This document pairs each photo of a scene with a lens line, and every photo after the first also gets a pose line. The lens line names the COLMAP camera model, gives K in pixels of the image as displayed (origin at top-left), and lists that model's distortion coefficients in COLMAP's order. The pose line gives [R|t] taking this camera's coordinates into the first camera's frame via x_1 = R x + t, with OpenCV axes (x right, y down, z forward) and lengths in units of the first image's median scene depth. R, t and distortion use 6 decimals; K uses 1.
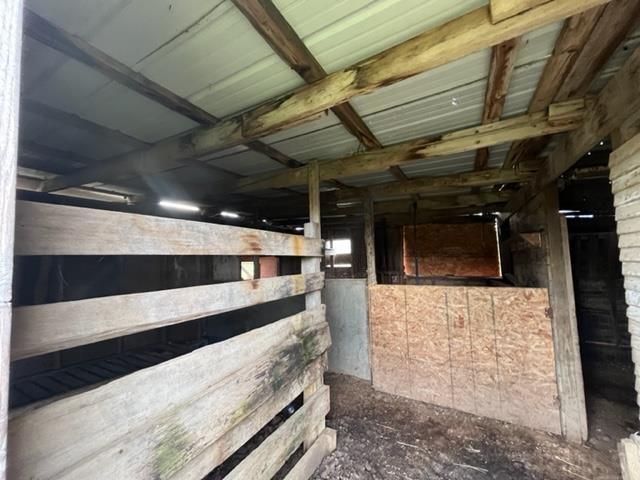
lens RADIAL K [[258.4, 0, 319.2], [0, 258.4, 239.8], [0, 0, 1]] dist [-0.002136, 0.000111]
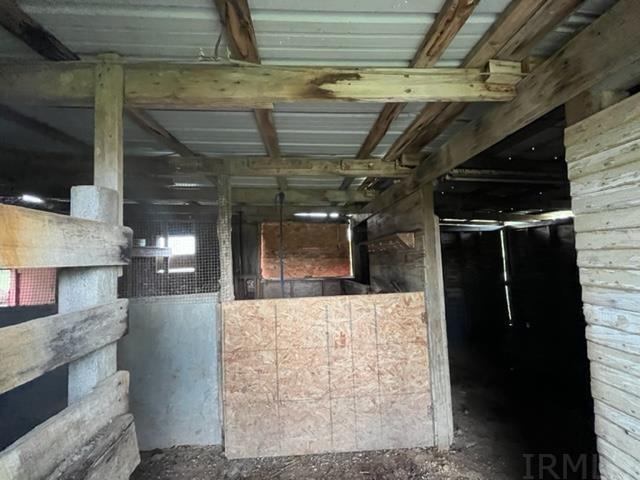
lens RADIAL K [[258.4, 0, 320.0], [0, 258.4, 238.5], [0, 0, 1]] dist [-0.002136, 0.000111]
pose [[0.839835, 0.026937, 0.542174, 0.046544], [-0.024744, 0.999630, -0.011335, 0.013167], [-0.542278, -0.003896, 0.840190, 0.380015]]
